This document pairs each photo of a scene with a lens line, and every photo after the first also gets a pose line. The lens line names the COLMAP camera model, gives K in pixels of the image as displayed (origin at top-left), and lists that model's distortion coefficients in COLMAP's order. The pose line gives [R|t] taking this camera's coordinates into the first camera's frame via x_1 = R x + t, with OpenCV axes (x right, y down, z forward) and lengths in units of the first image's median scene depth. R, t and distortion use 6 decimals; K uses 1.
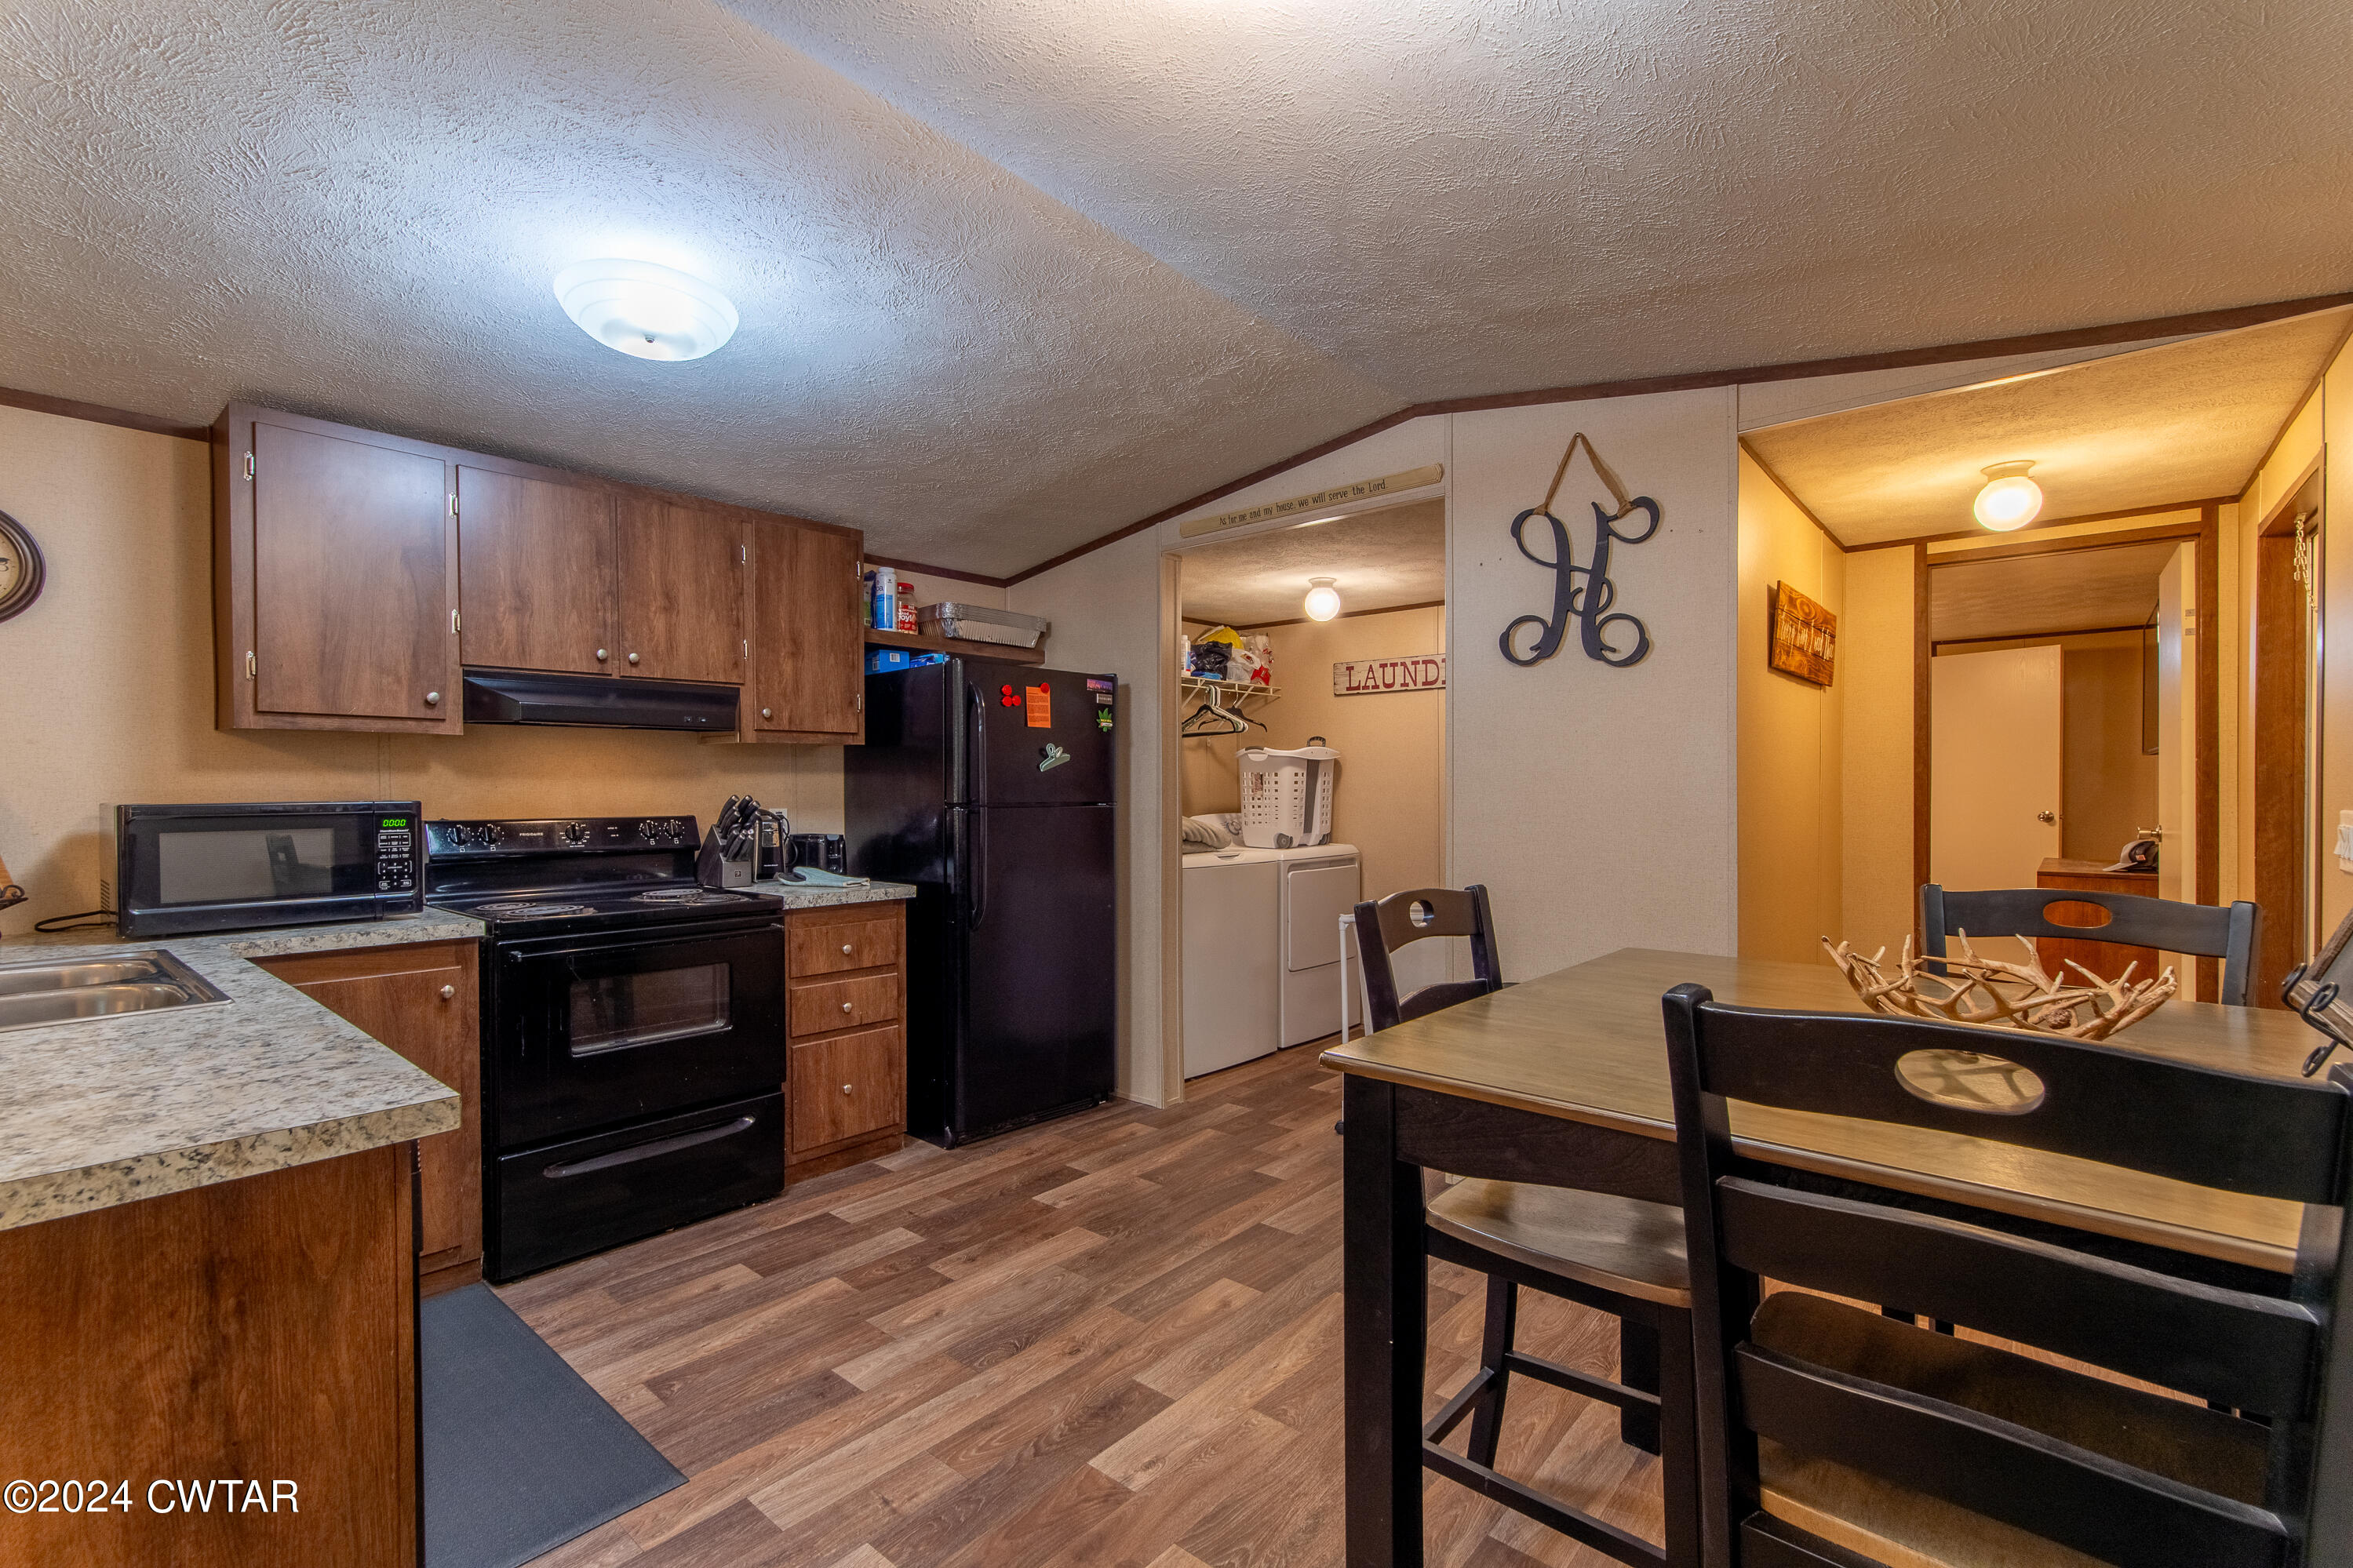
lens RADIAL K [[1038.2, 0, 1158.7], [0, 1038.2, 787.2], [0, 0, 1]] dist [-0.003885, -0.000144]
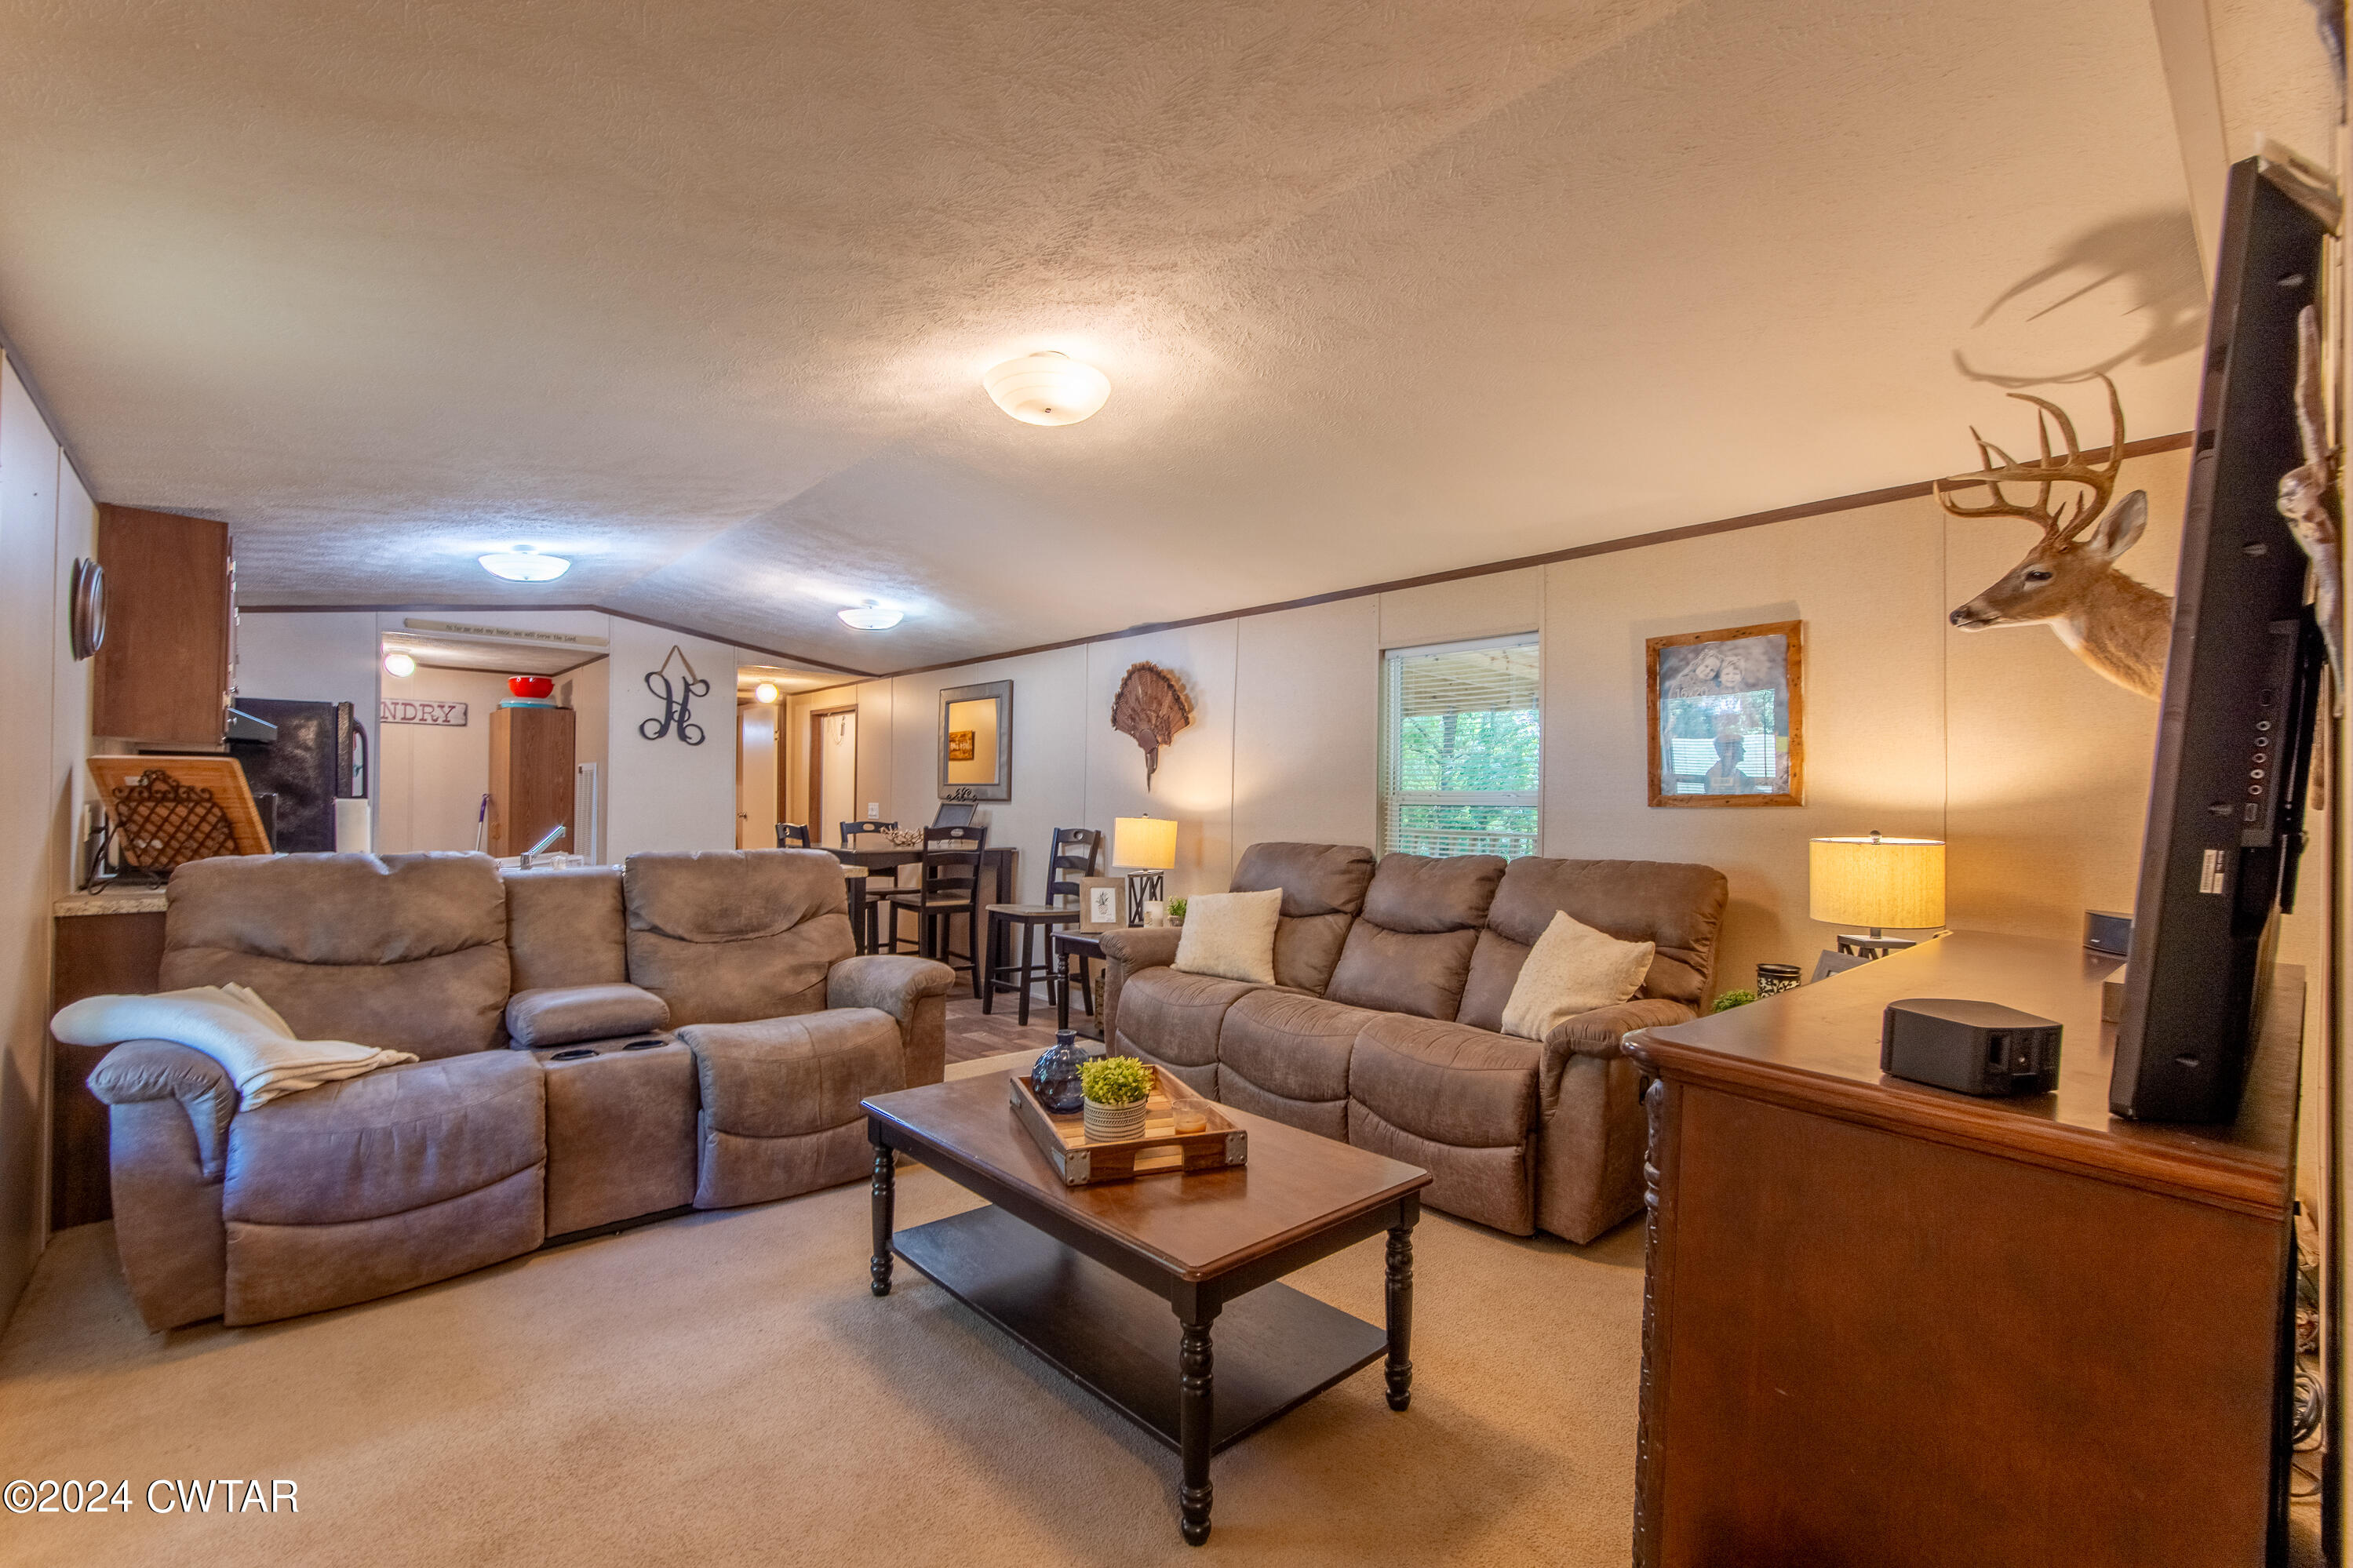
lens RADIAL K [[1038.2, 0, 1173.0], [0, 1038.2, 787.2], [0, 0, 1]] dist [-0.003885, -0.000144]
pose [[0.115442, 0.007147, 0.993289, -1.852199], [-0.010163, 0.999930, -0.006013, -0.011514], [-0.993262, -0.009401, 0.115507, -0.422816]]
